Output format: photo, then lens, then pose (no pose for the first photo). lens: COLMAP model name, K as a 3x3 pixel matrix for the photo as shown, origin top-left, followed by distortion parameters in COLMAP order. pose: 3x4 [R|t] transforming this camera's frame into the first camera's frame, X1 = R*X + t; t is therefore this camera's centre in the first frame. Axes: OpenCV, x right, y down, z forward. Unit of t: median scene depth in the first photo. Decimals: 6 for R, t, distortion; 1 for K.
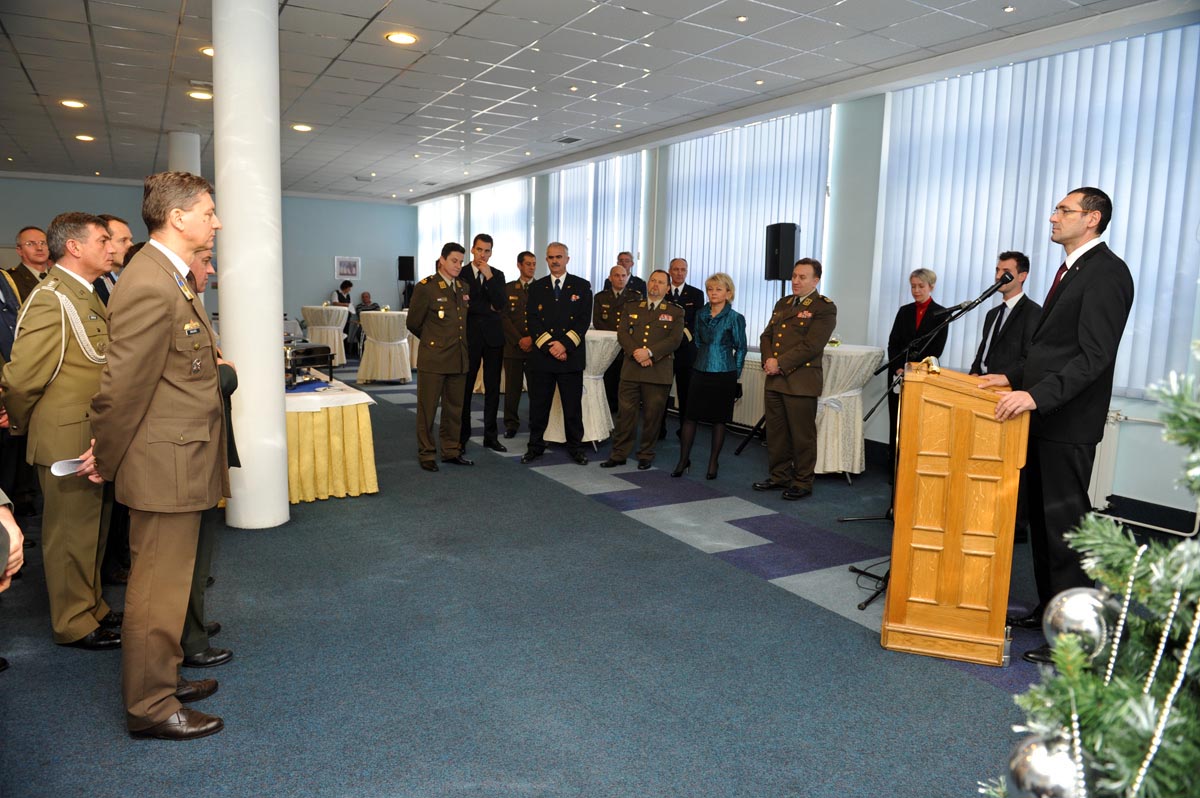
lens RADIAL K [[821.0, 0, 600.0], [0, 821.0, 399.0], [0, 0, 1]] dist [0.003321, 0.000369]
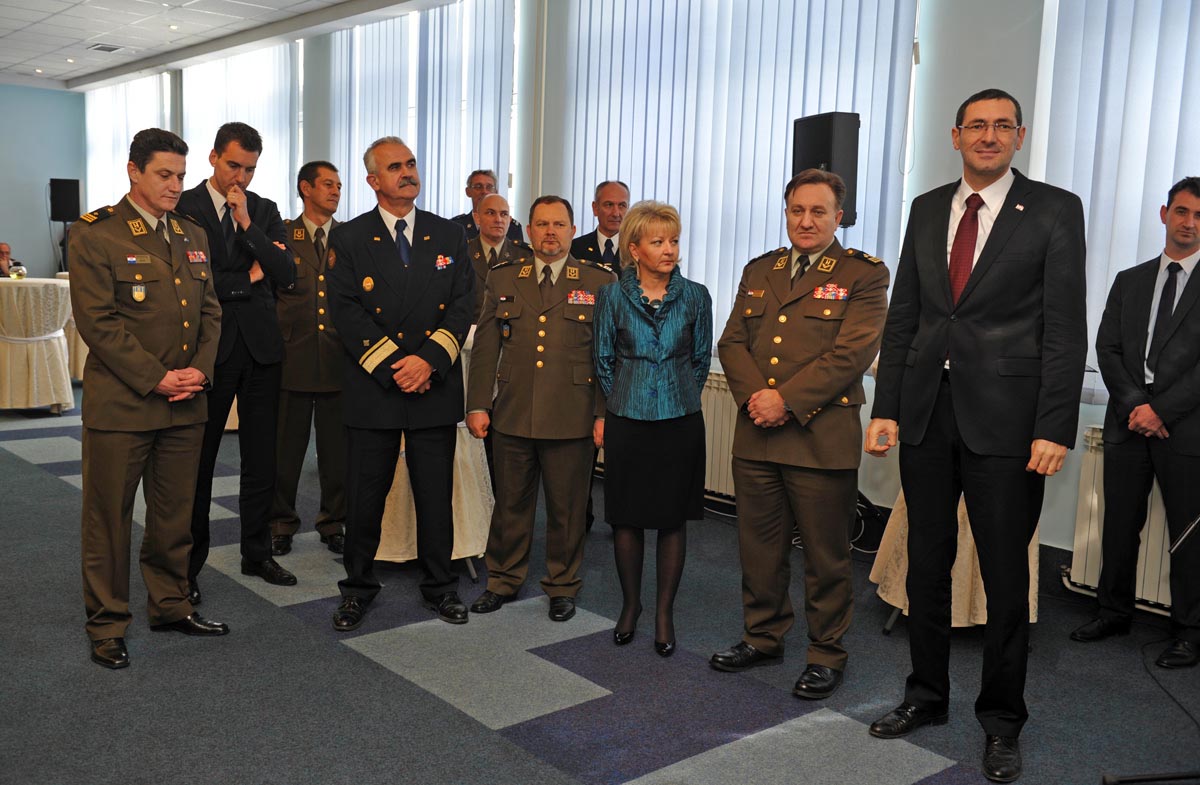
lens RADIAL K [[1264.2, 0, 597.8], [0, 1264.2, 366.5], [0, 0, 1]] dist [-0.000705, 0.029197]
pose [[0.986578, -0.013706, 0.162714, -0.044653], [0.018609, 0.999416, -0.028647, -0.032848], [-0.162226, 0.031290, 0.986257, 0.226307]]
